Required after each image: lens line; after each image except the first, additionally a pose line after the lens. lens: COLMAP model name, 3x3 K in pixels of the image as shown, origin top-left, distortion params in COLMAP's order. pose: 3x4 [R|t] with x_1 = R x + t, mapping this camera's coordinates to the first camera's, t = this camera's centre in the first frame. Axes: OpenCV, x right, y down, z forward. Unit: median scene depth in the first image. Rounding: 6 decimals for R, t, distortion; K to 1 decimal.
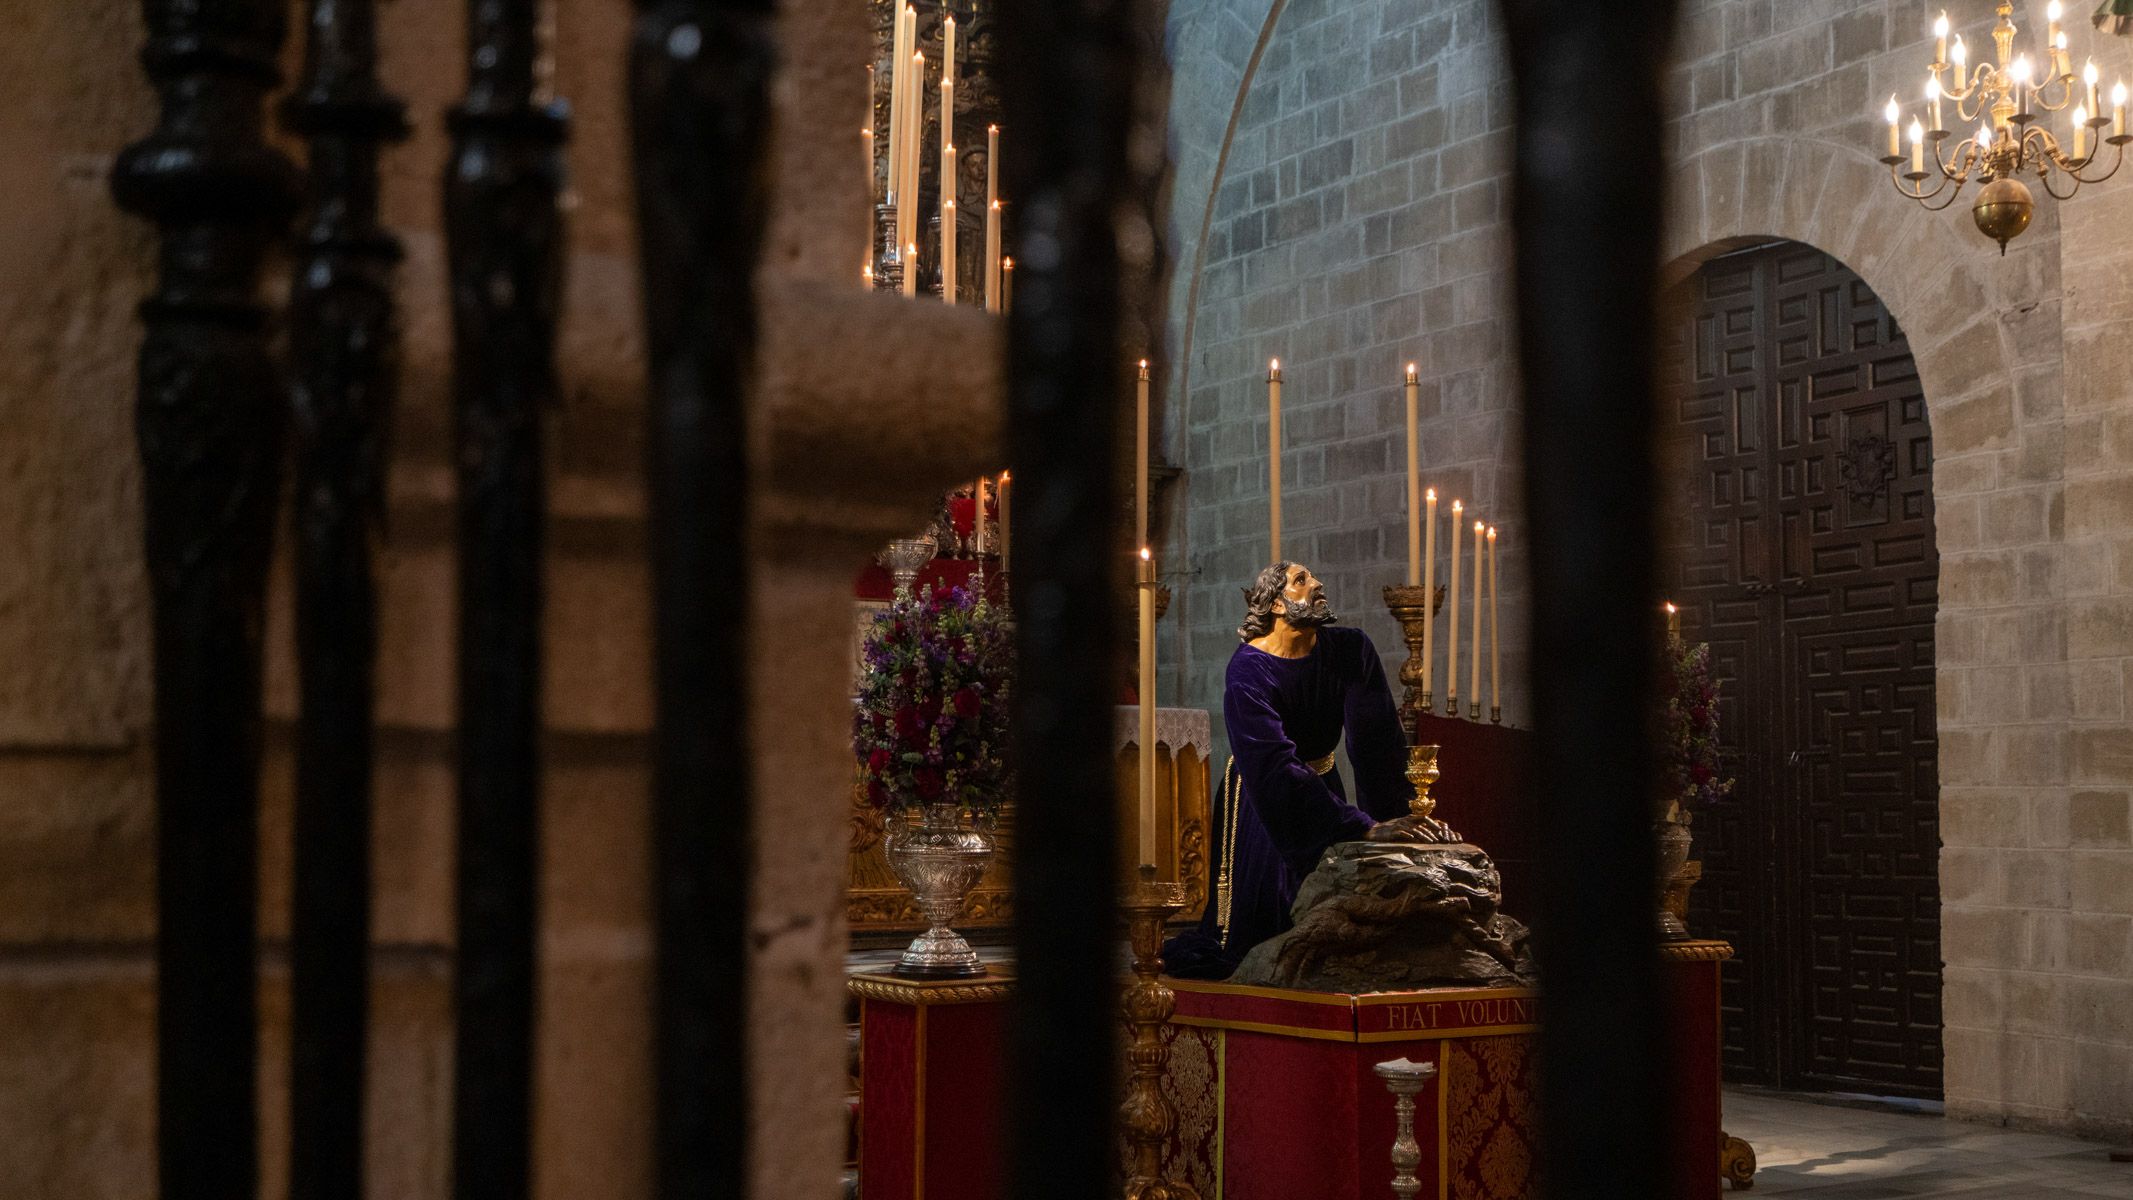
lens RADIAL K [[2385.3, 0, 1069.7], [0, 2385.3, 694.0], [0, 0, 1]] dist [-0.006699, -0.015358]
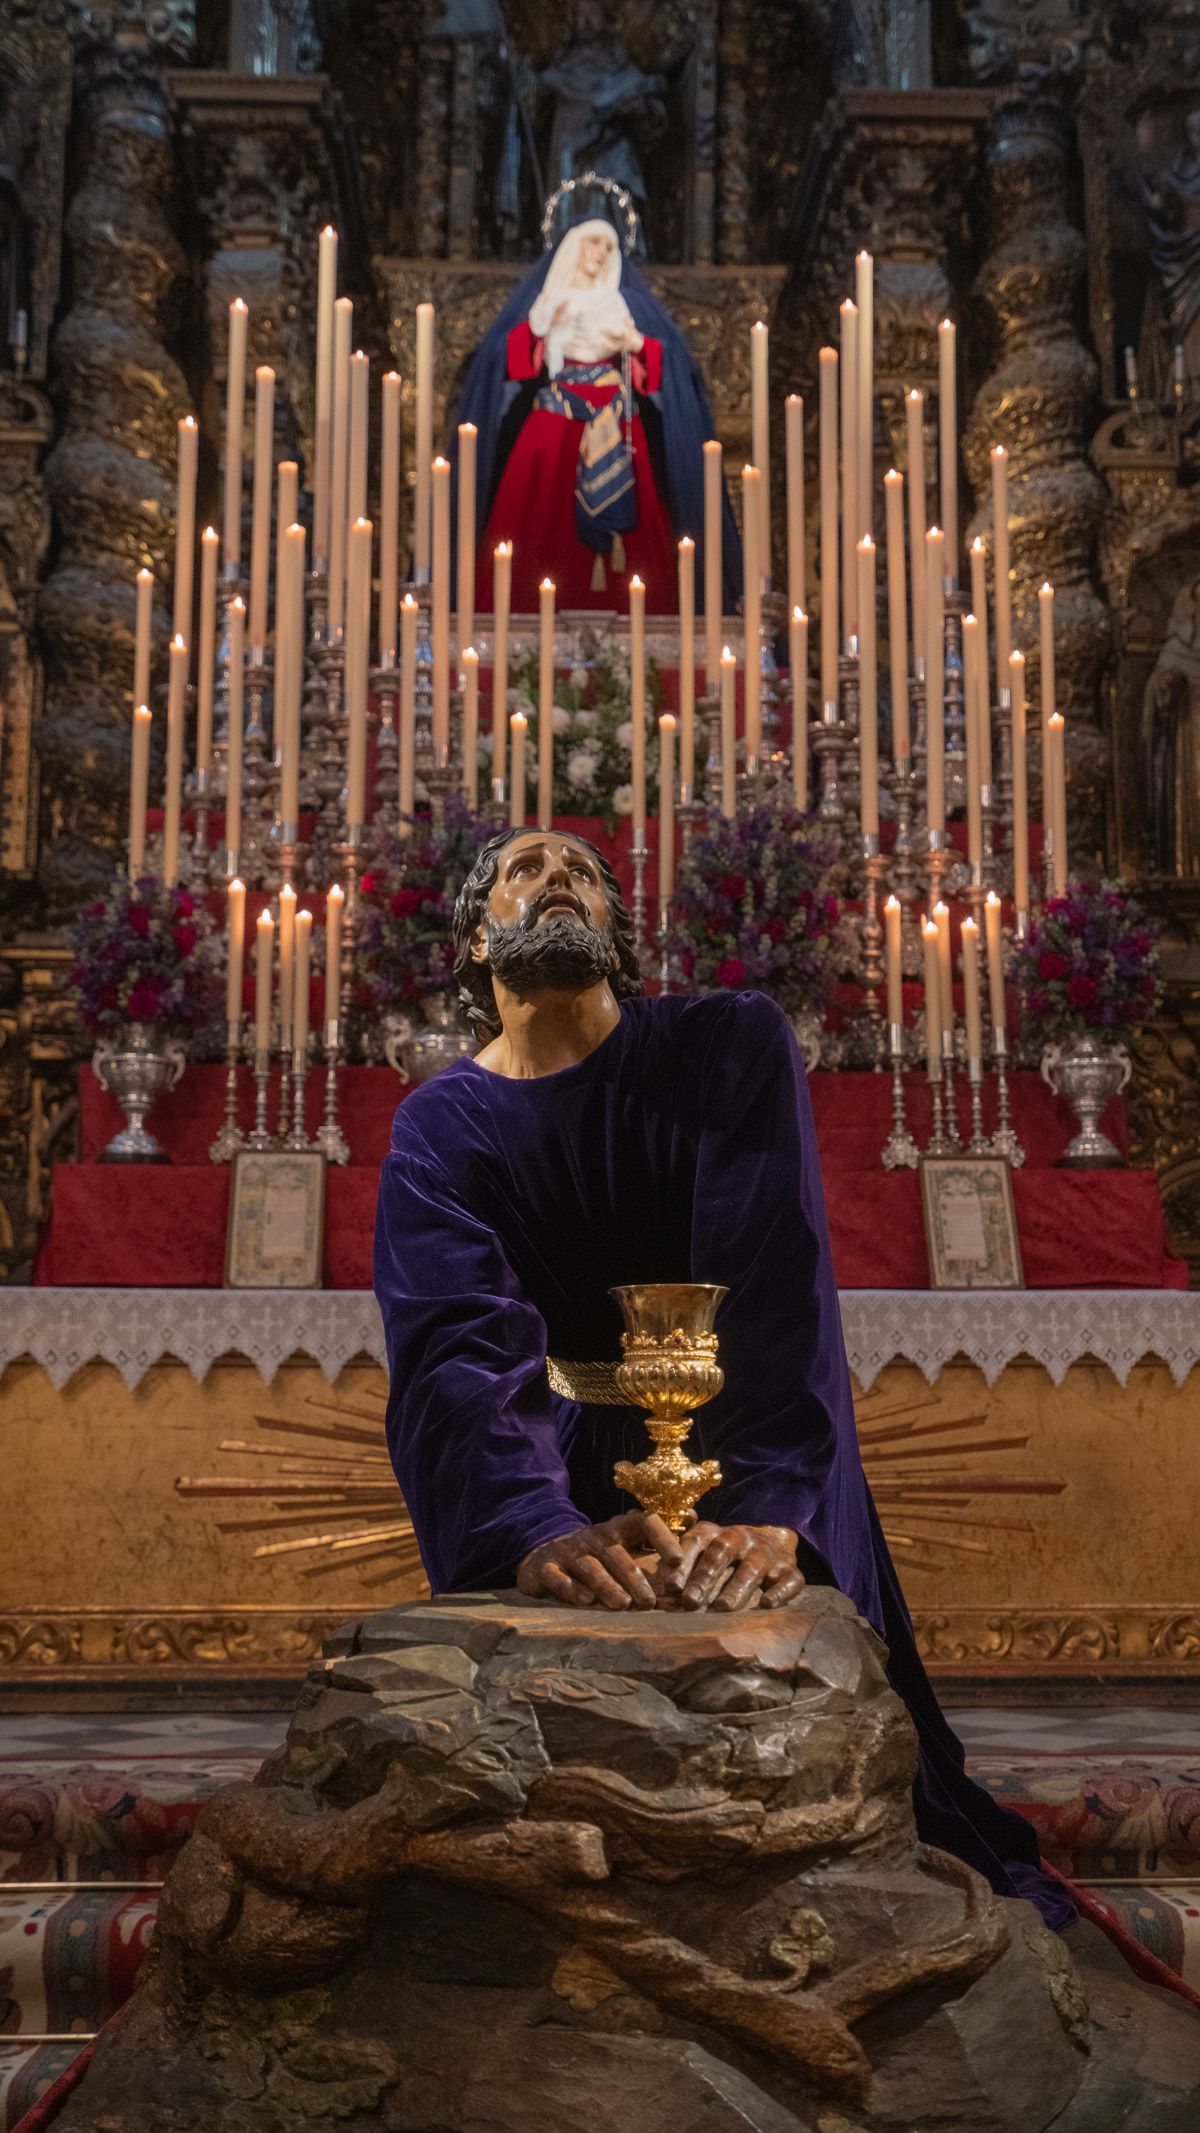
lens RADIAL K [[2199.9, 0, 514.4], [0, 2199.9, 1070.7], [0, 0, 1]] dist [0.006744, -0.009514]
pose [[0.851359, -0.093196, -0.516238, 0.186278], [0.026886, 0.990551, -0.134484, 0.021069], [0.523894, 0.100615, 0.845820, 0.487446]]
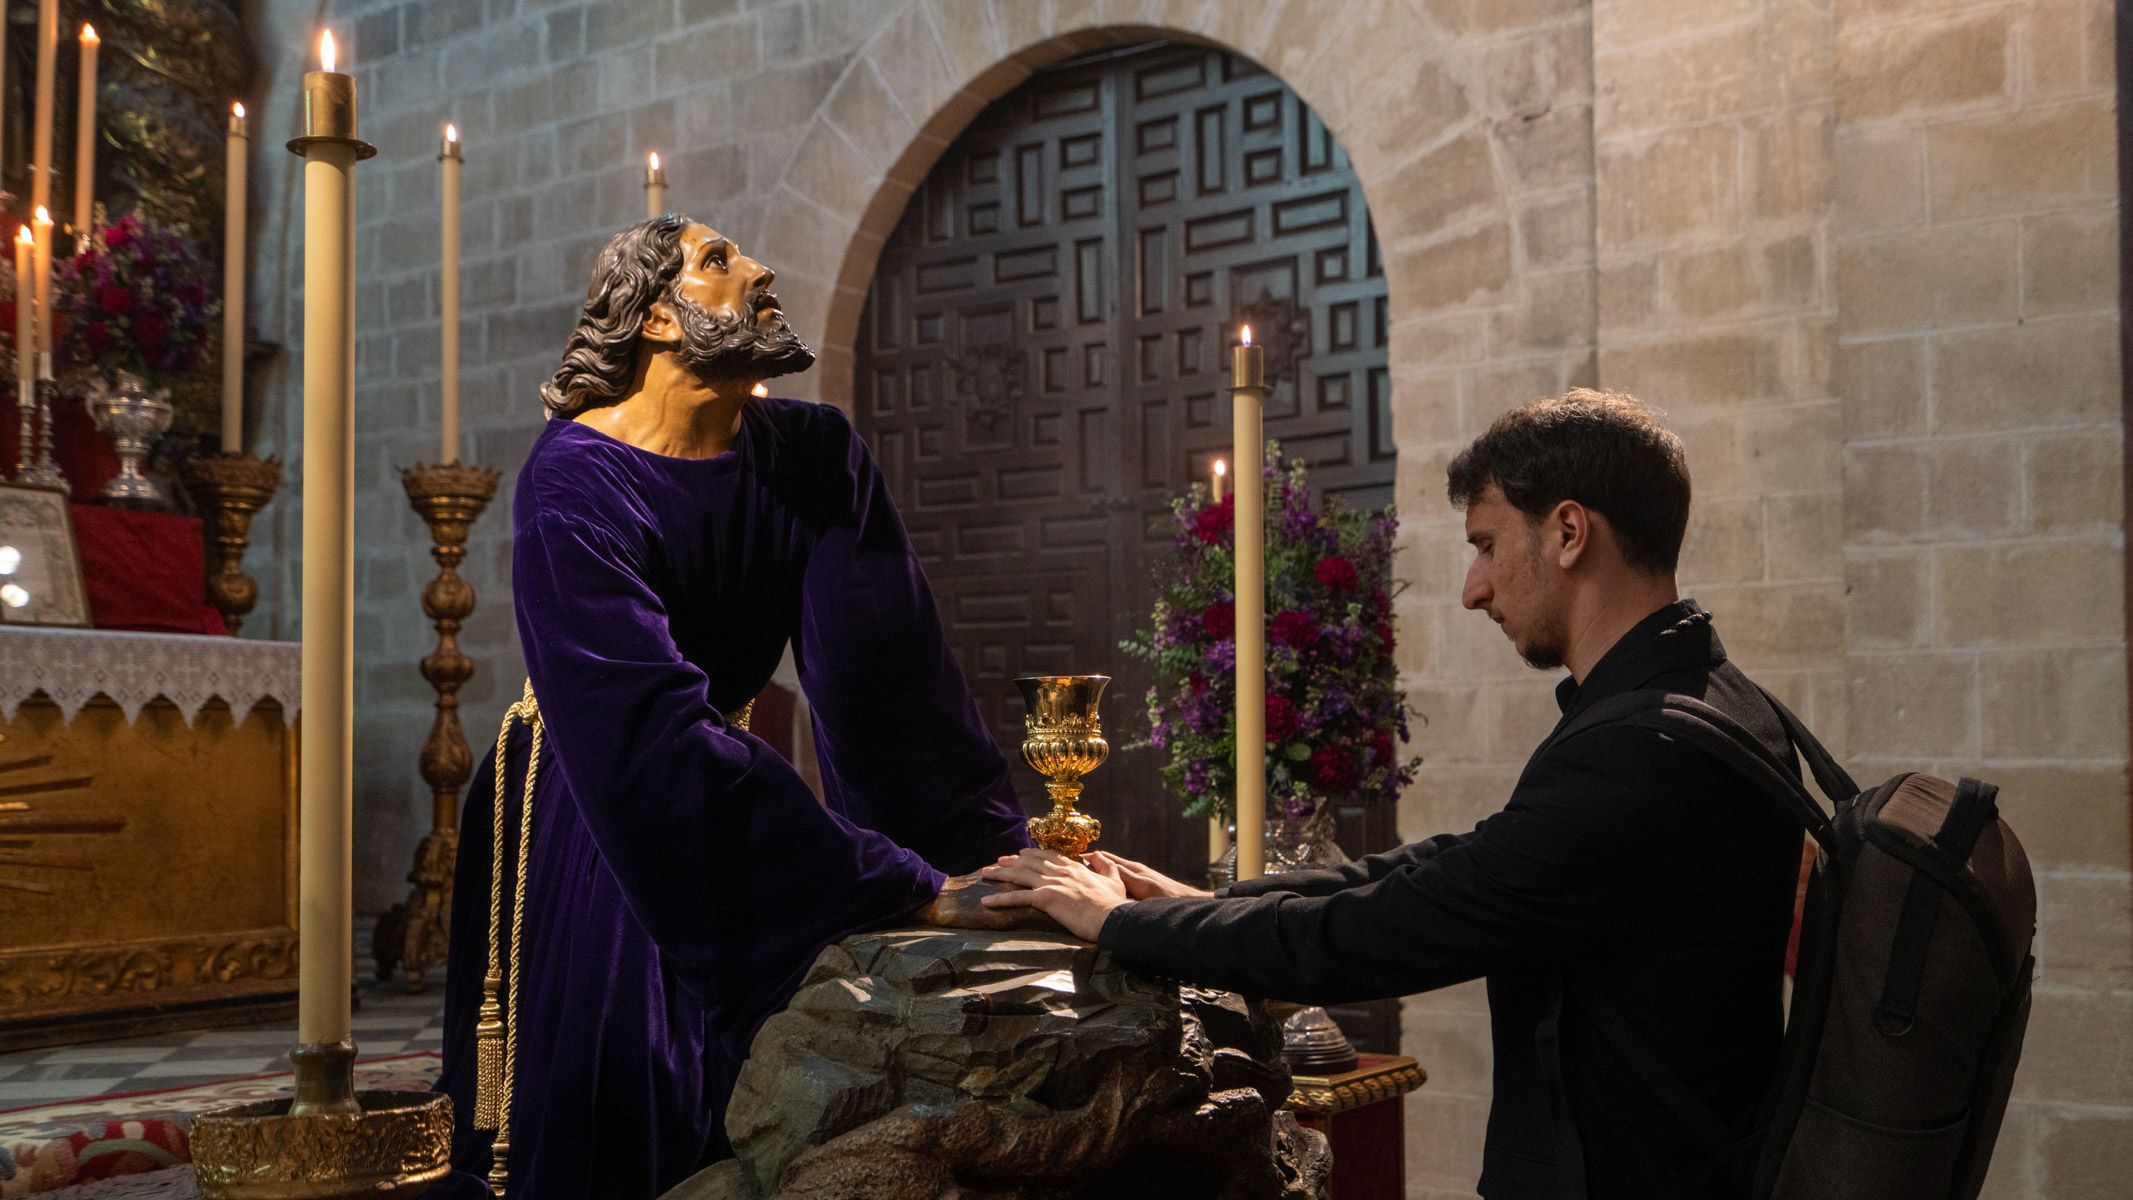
lens RADIAL K [[2114.8, 0, 1061.3], [0, 2114.8, 686.0], [0, 0, 1]] dist [0.011668, 0.001755]
pose [[0.914743, 0.009848, 0.403916, 0.005394], [-0.011541, 0.999932, 0.001755, 0.014890], [-0.403871, -0.006267, 0.914794, 0.450567]]
